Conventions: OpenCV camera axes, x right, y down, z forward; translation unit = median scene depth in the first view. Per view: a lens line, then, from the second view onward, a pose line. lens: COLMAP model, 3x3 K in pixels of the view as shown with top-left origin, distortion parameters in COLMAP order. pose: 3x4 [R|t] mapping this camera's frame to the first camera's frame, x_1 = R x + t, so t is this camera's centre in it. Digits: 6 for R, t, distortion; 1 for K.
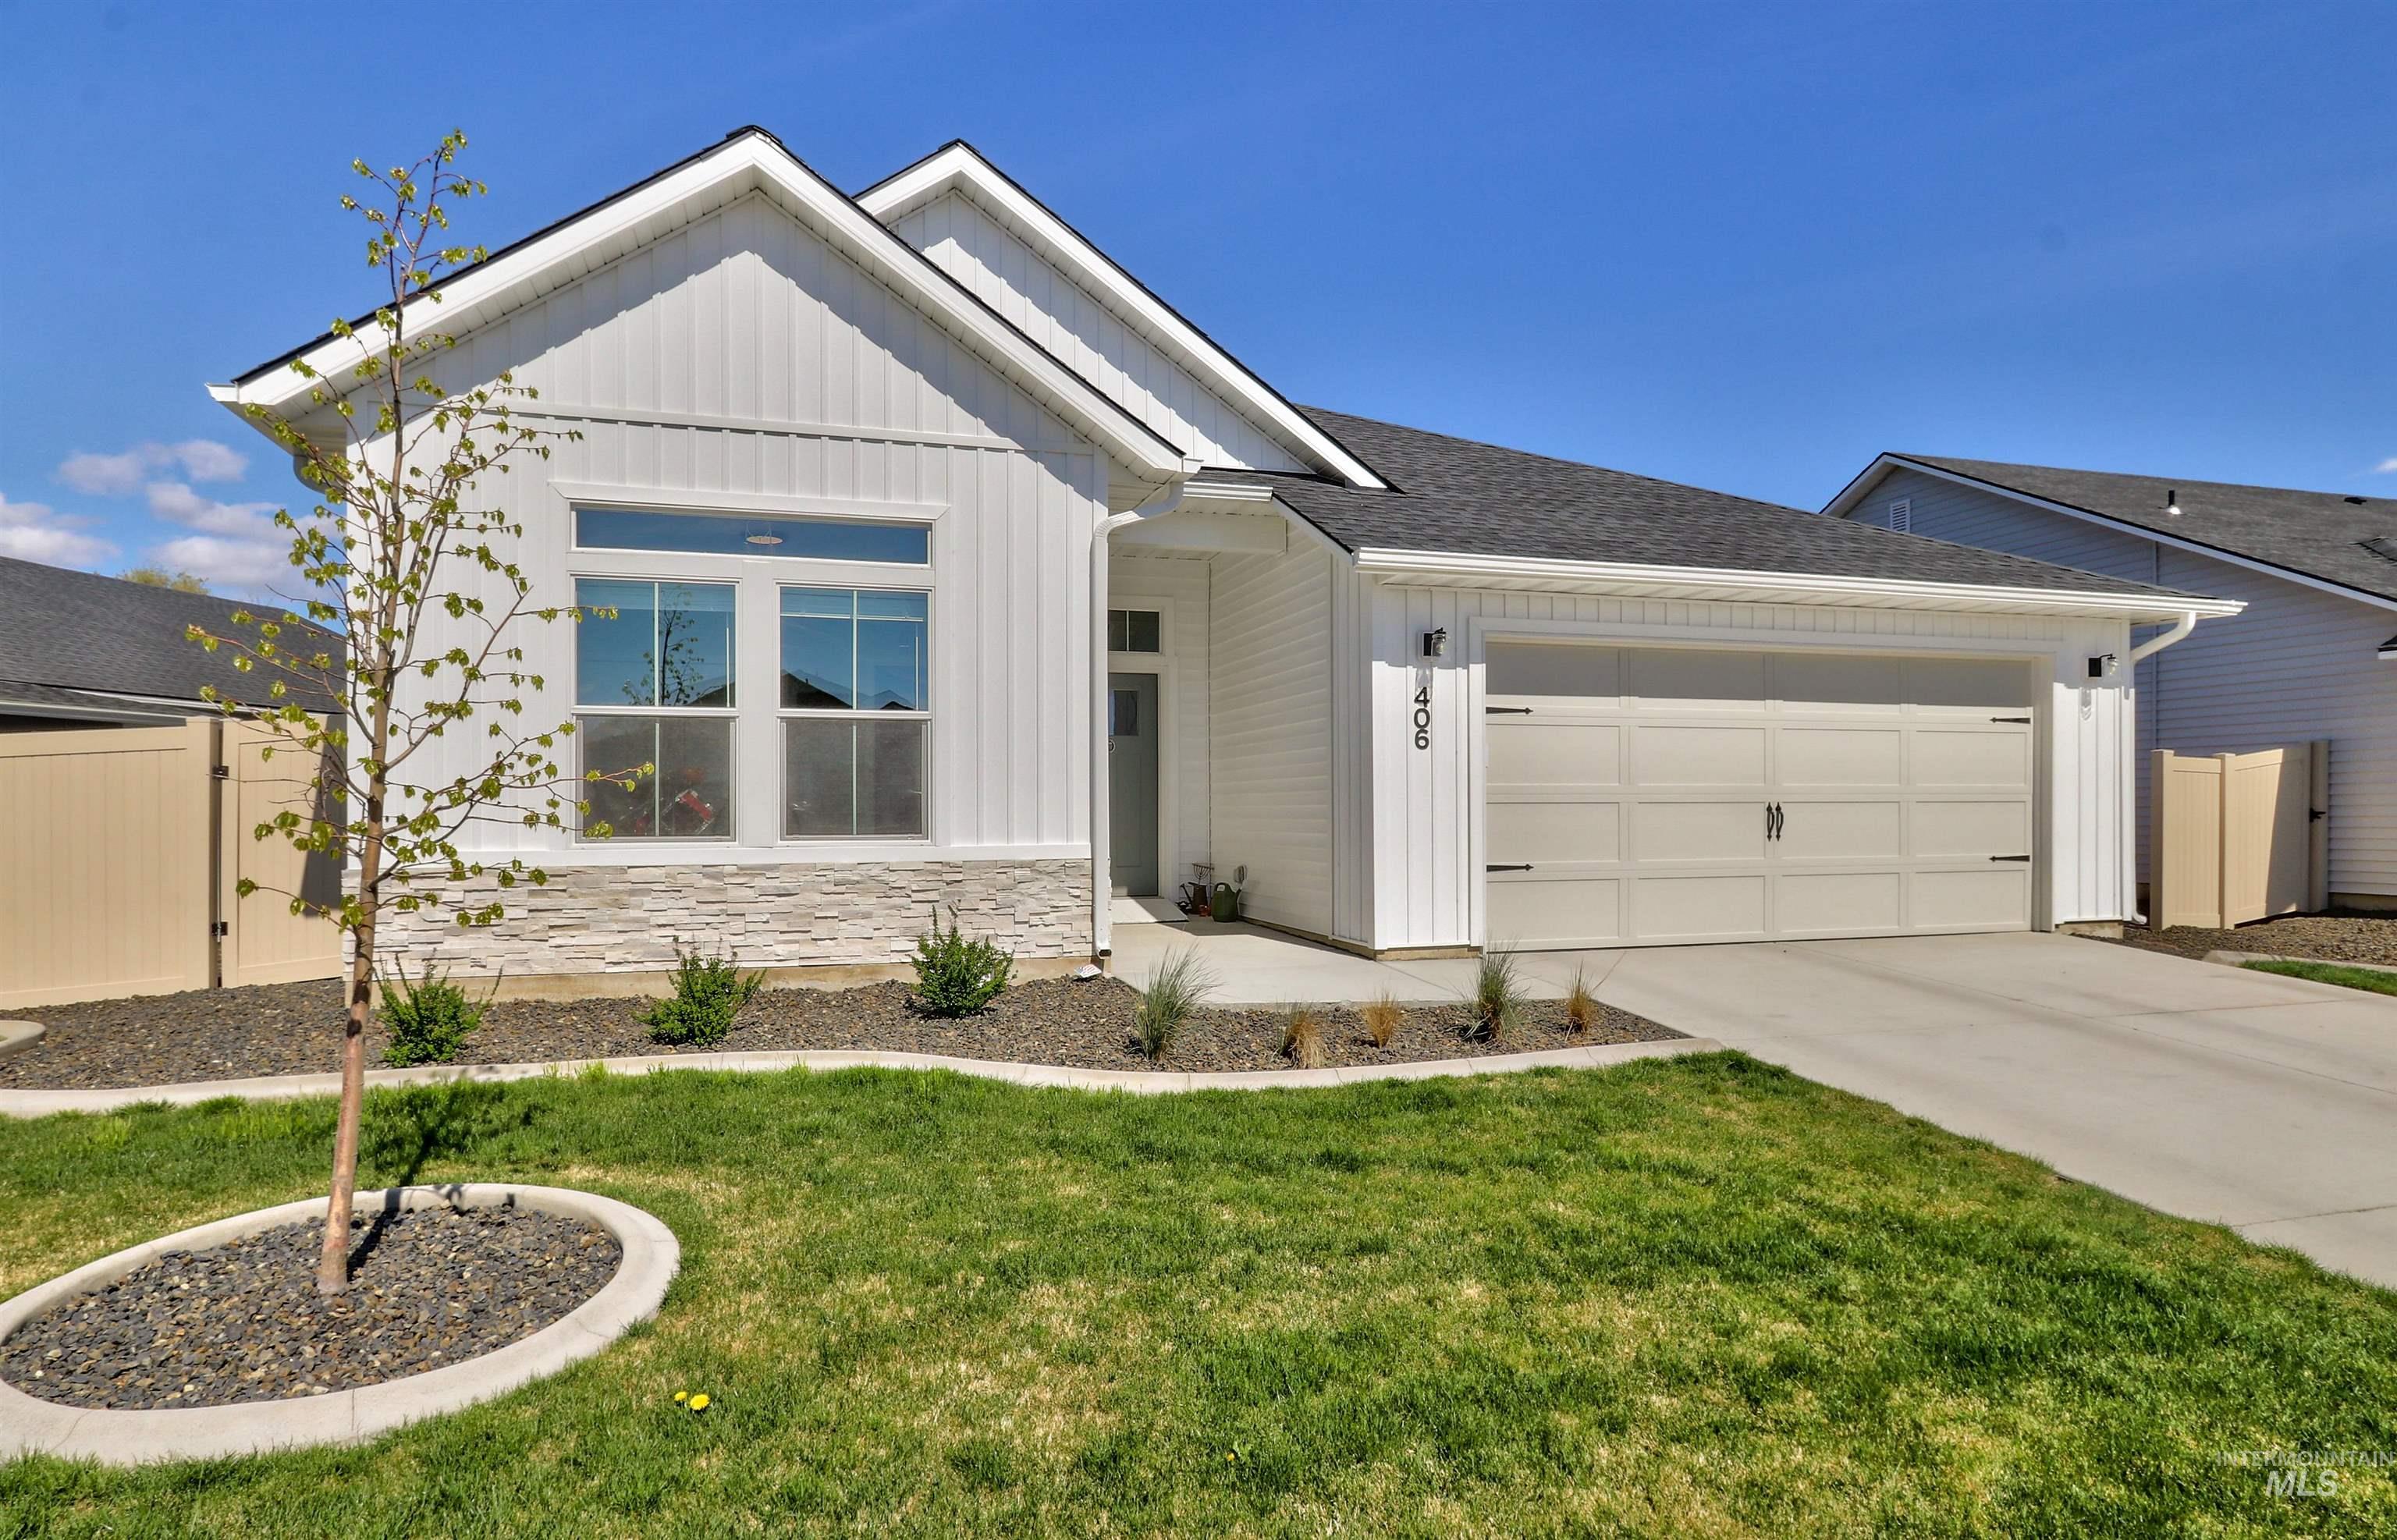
lens RADIAL K [[1292.8, 0, 1198.3], [0, 1292.8, 836.5], [0, 0, 1]] dist [0.018171, 0.000077]
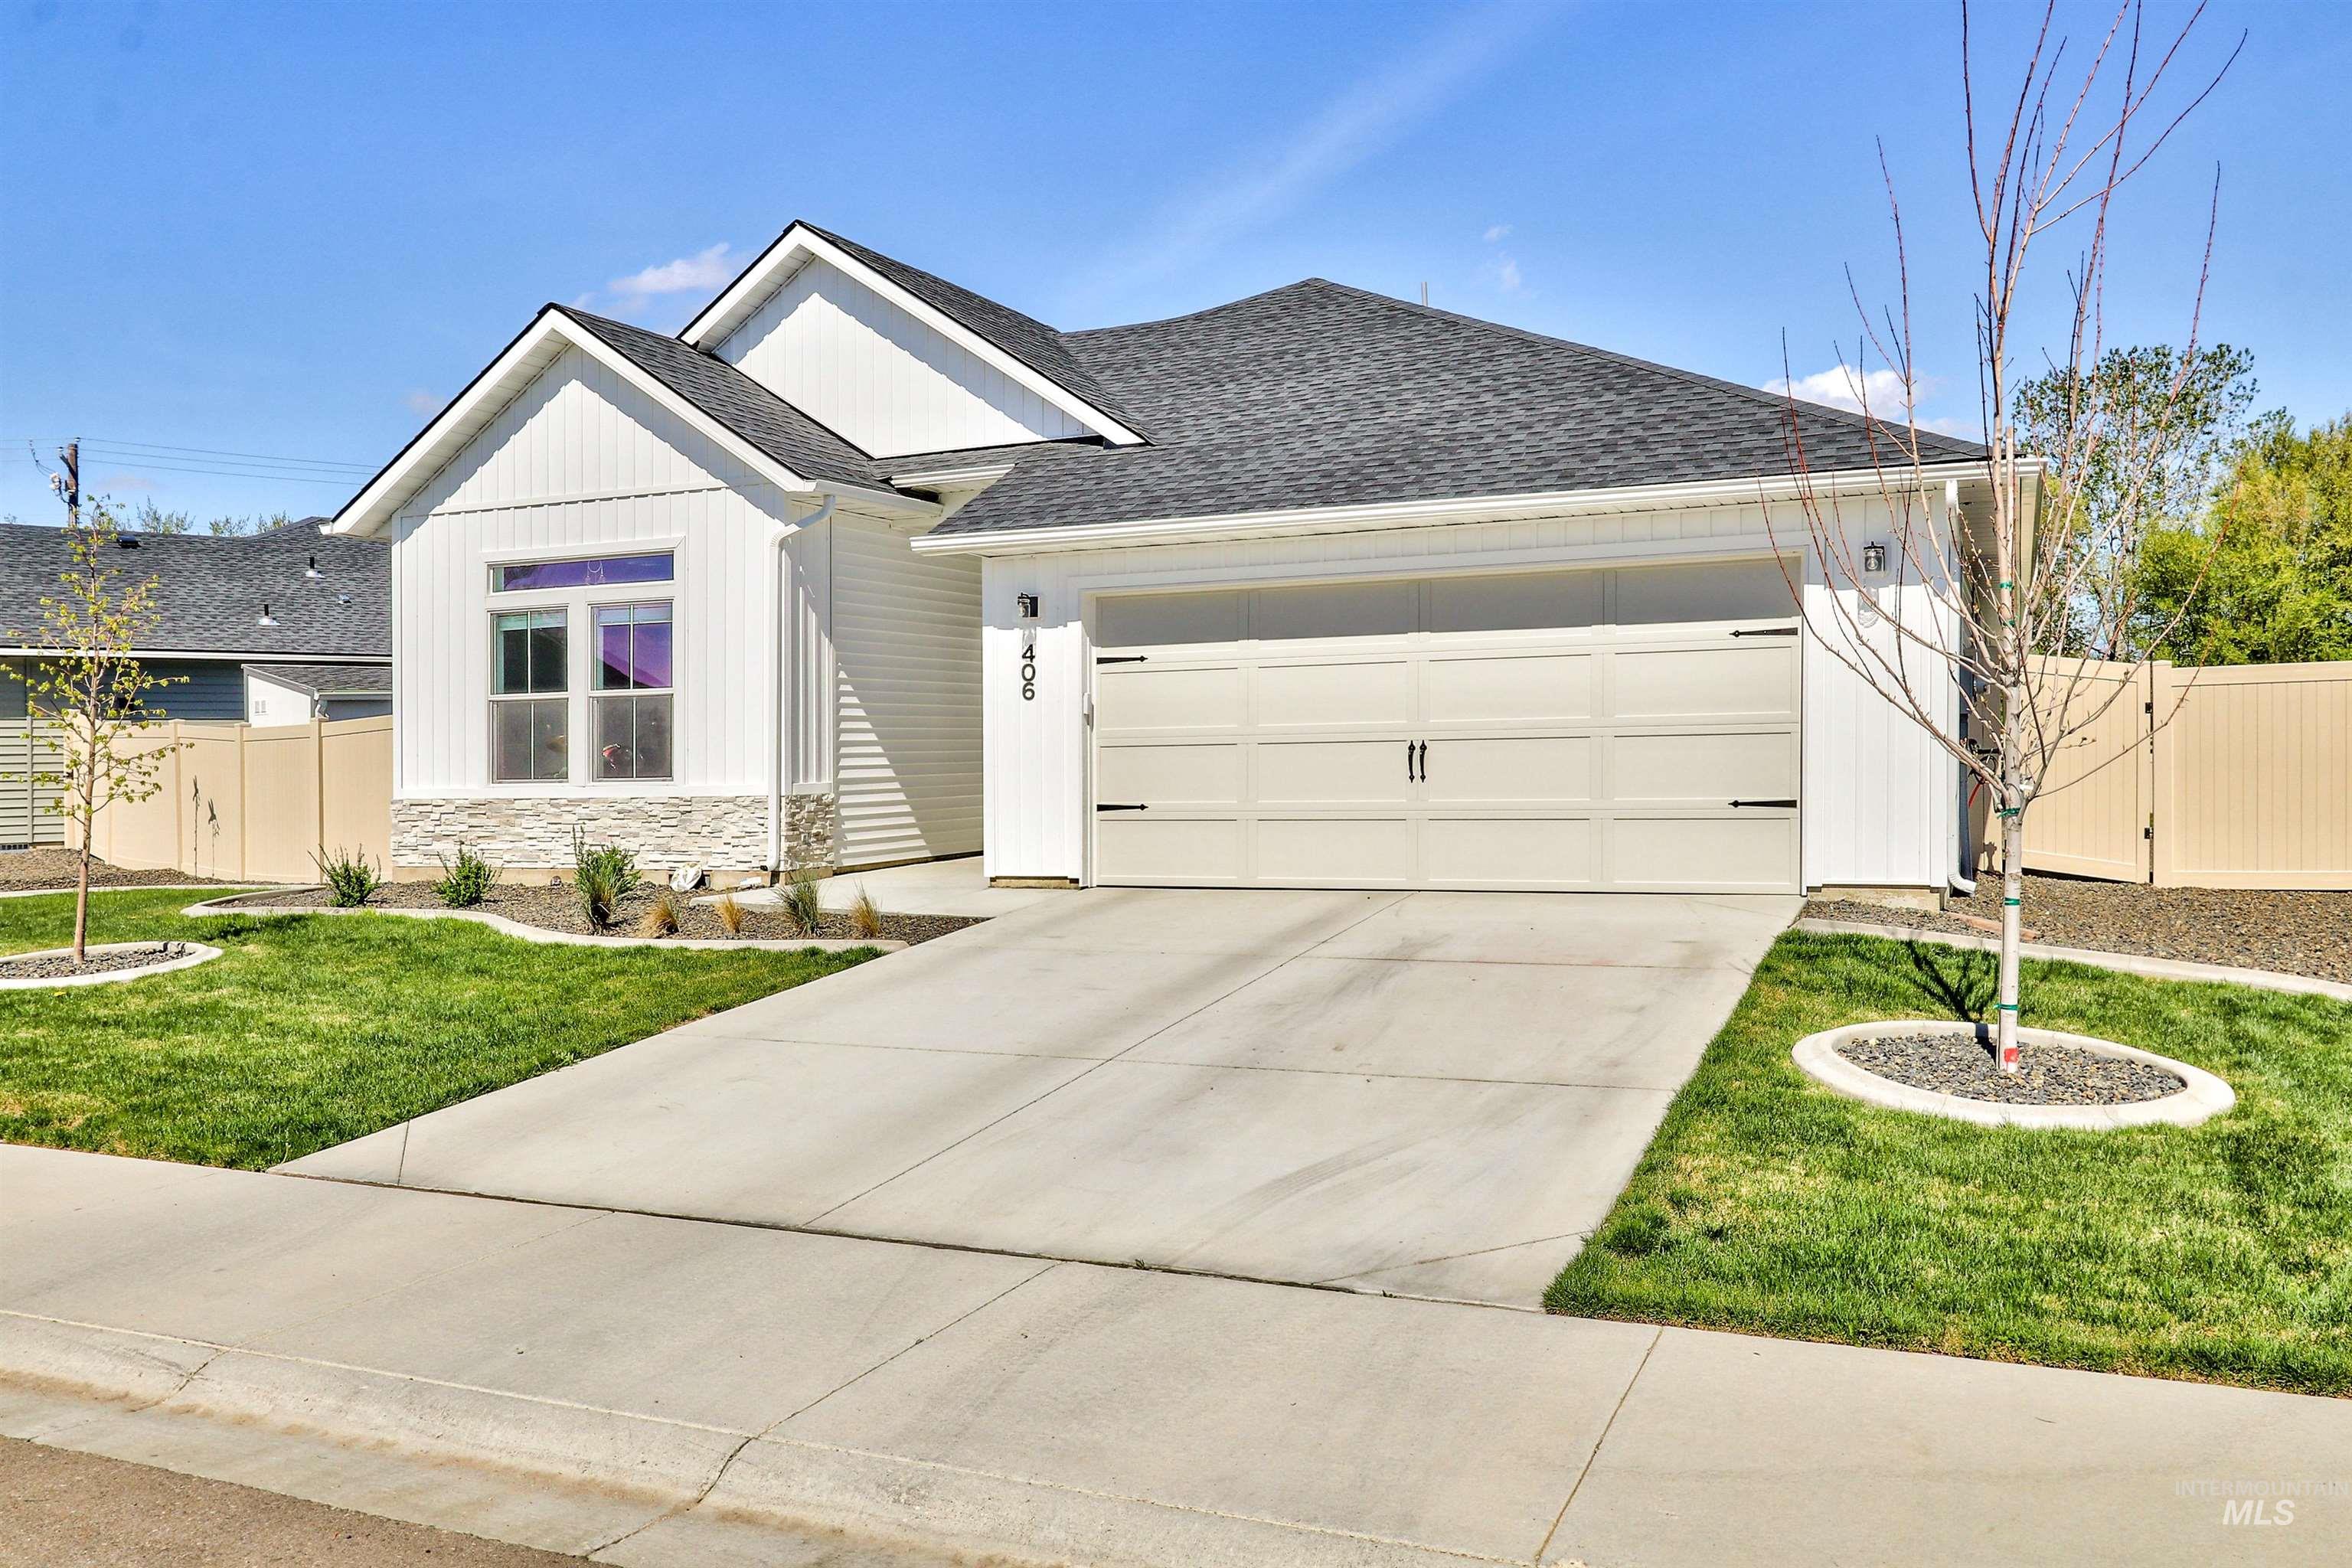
lens RADIAL K [[1899.5, 0, 1176.0], [0, 1899.5, 784.0], [0, 0, 1]] dist [0.001979, 0.003667]
pose [[0.765921, 0.001846, -0.642932, 1.466520], [0.003746, 0.999966, 0.007333, -0.007195], [0.642923, -0.008025, 0.765889, -0.197262]]
